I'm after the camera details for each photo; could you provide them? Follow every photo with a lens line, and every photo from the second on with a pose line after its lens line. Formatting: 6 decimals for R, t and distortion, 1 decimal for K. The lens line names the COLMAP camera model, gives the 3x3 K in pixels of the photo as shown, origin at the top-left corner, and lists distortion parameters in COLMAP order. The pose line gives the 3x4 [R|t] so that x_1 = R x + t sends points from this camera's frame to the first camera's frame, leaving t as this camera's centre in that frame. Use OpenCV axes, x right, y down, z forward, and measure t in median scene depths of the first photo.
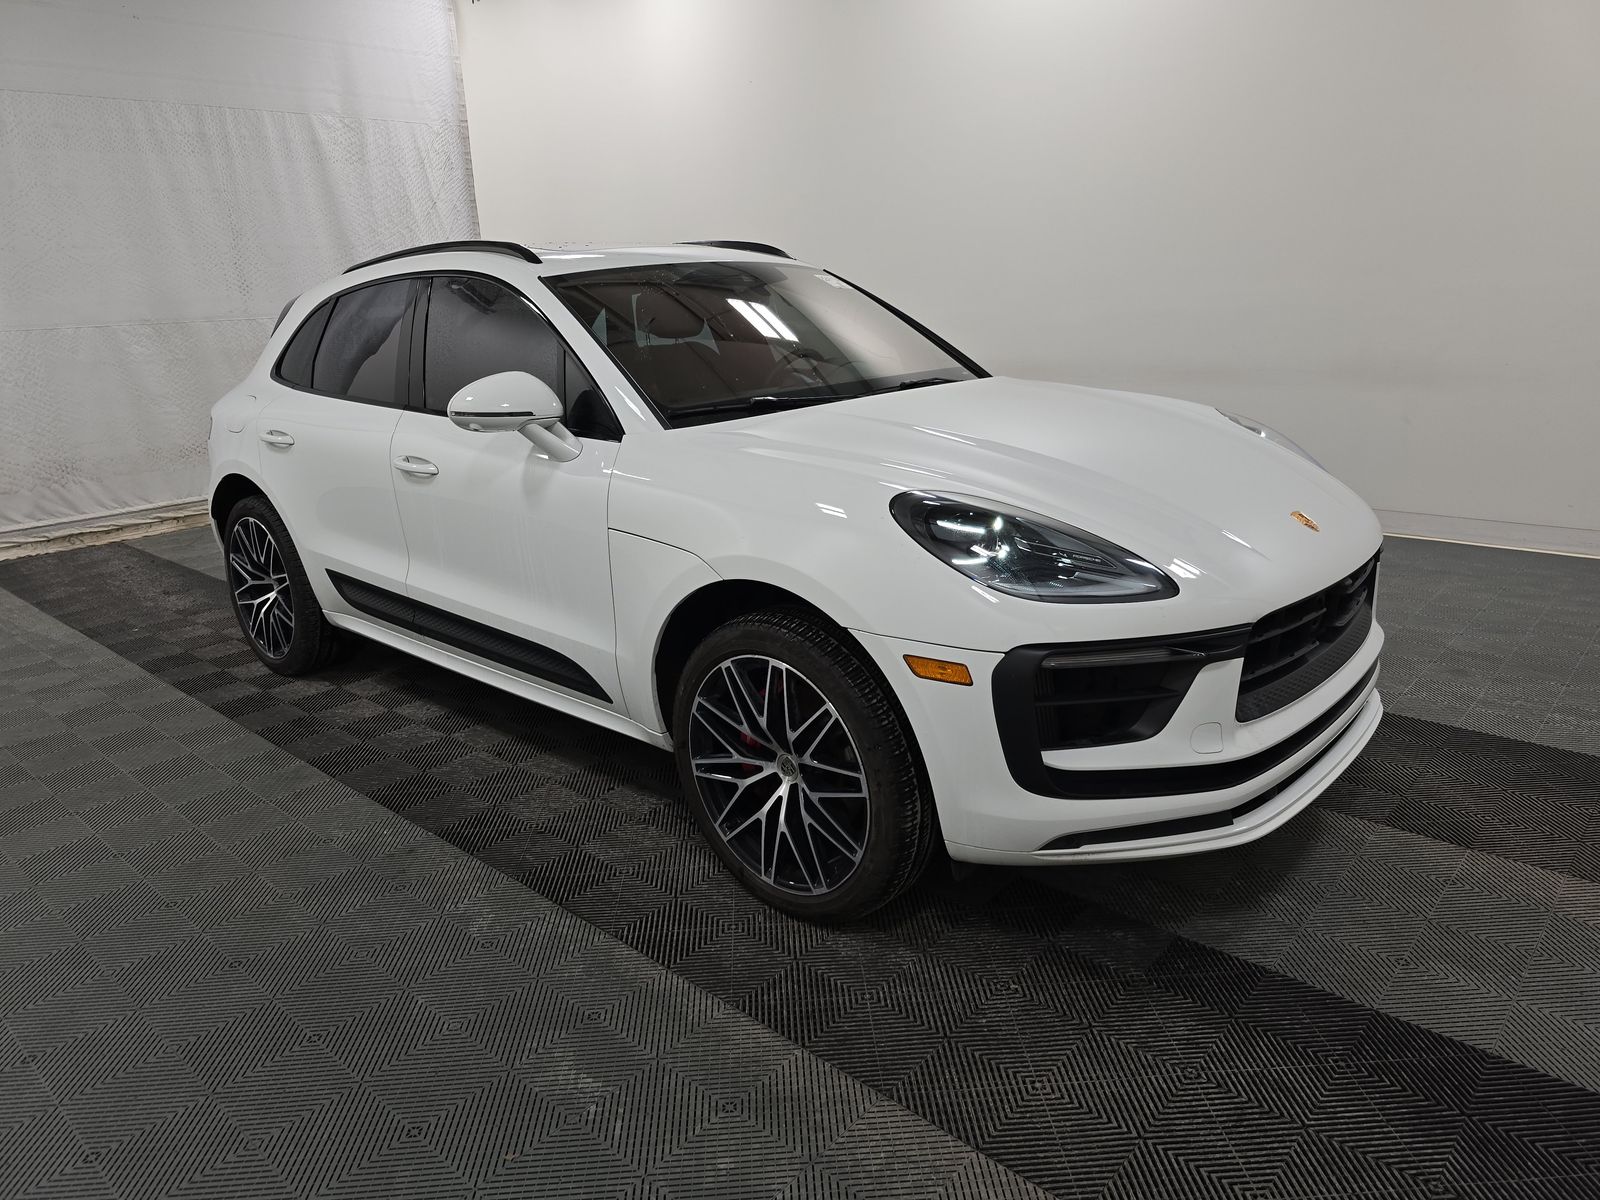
lens RADIAL K [[1080.3, 0, 800.0], [0, 1080.3, 600.0], [0, 0, 1]] dist [0.001571, -0.005498]
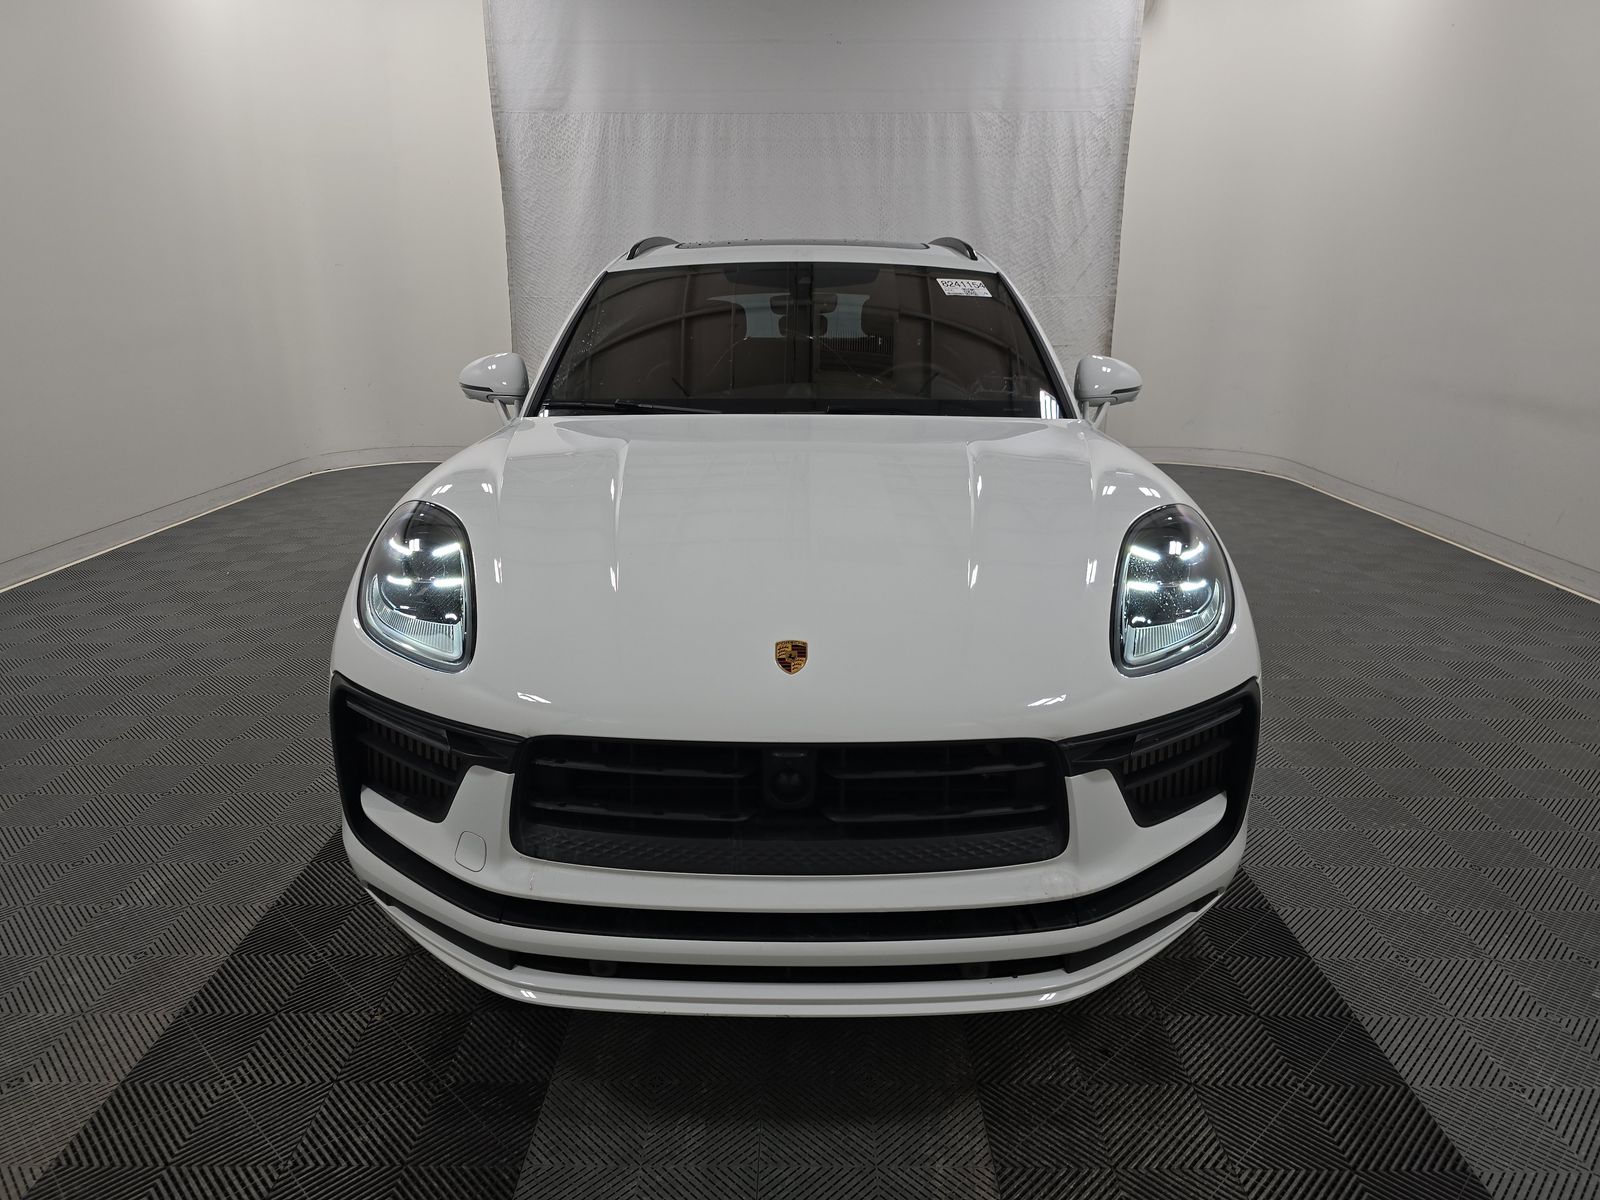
lens RADIAL K [[1080.3, 0, 800.0], [0, 1080.3, 600.0], [0, 0, 1]] dist [0.001571, -0.005498]
pose [[0.663584, 0.239627, -0.708685, 0.312551], [-0.229224, 0.966875, 0.112292, -0.059932], [0.712118, 0.087932, 0.696531, 0.167064]]
